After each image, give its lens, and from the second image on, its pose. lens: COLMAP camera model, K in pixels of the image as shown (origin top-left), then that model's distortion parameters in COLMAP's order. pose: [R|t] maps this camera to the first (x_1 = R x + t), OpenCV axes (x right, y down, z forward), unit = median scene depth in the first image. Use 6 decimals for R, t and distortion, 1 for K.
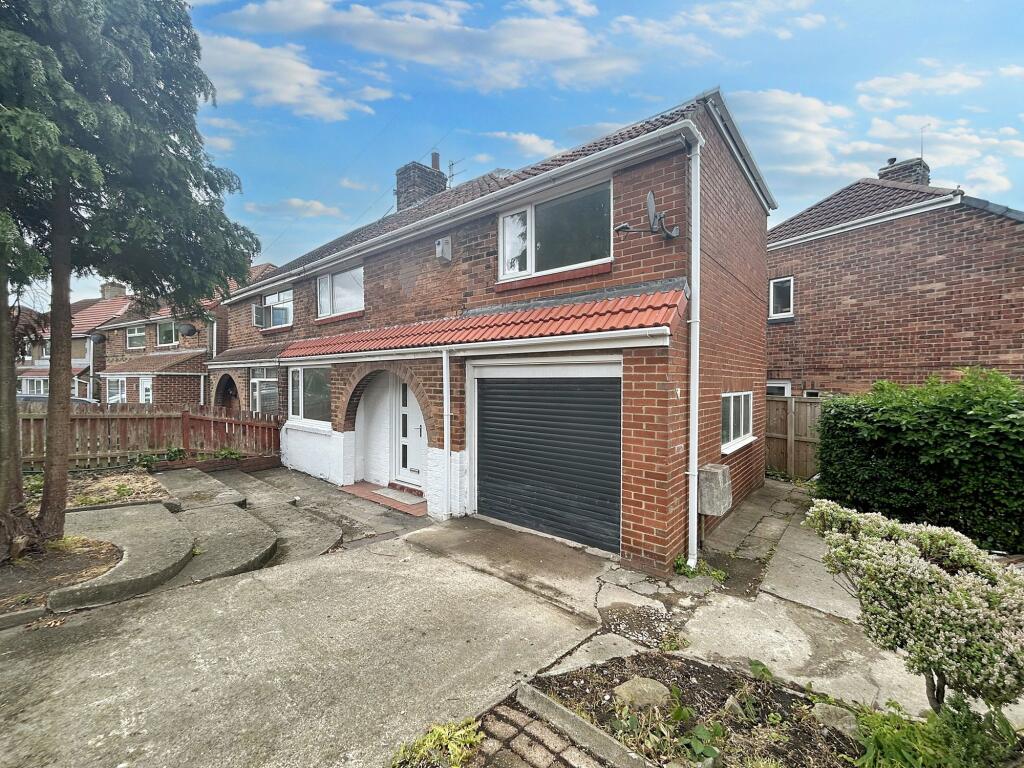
lens RADIAL K [[412.9, 0, 509.6], [0, 412.9, 381.2], [0, 0, 1]] dist [-0.000498, 0.000047]
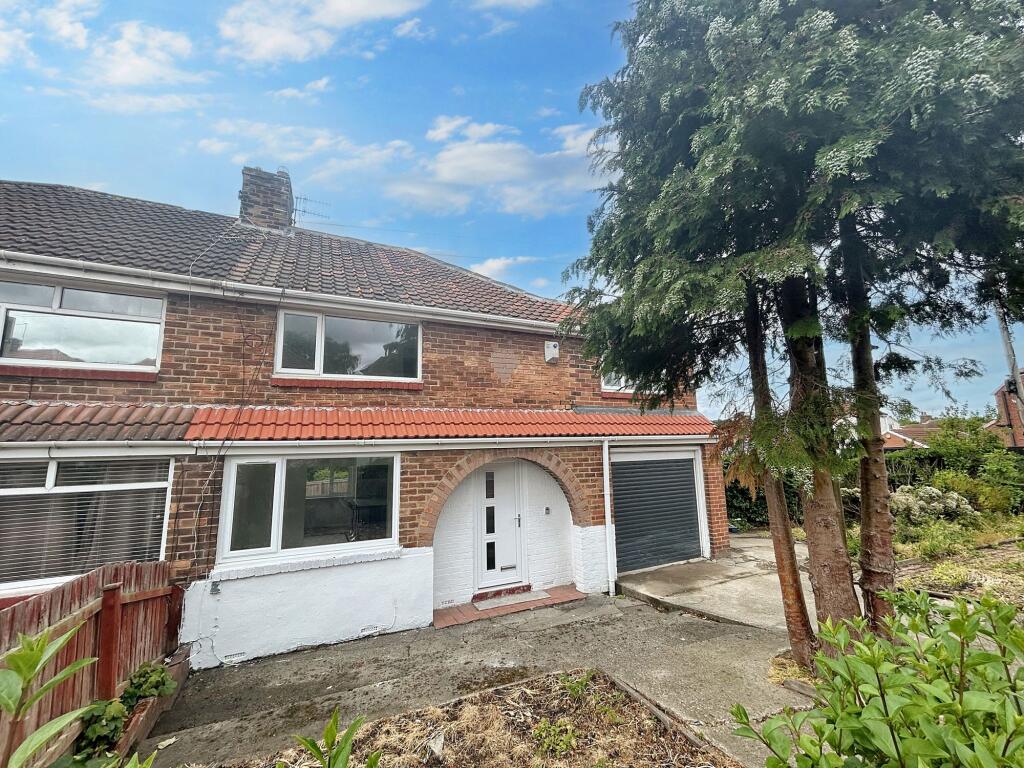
lens RADIAL K [[412.9, 0, 509.6], [0, 412.9, 381.2], [0, 0, 1]] dist [-0.000498, 0.000047]
pose [[0.417200, 0.140097, 0.897952, -1.295056], [0.030621, 0.985319, -0.167954, -0.045635], [-0.908299, 0.097567, 0.406785, 0.671601]]
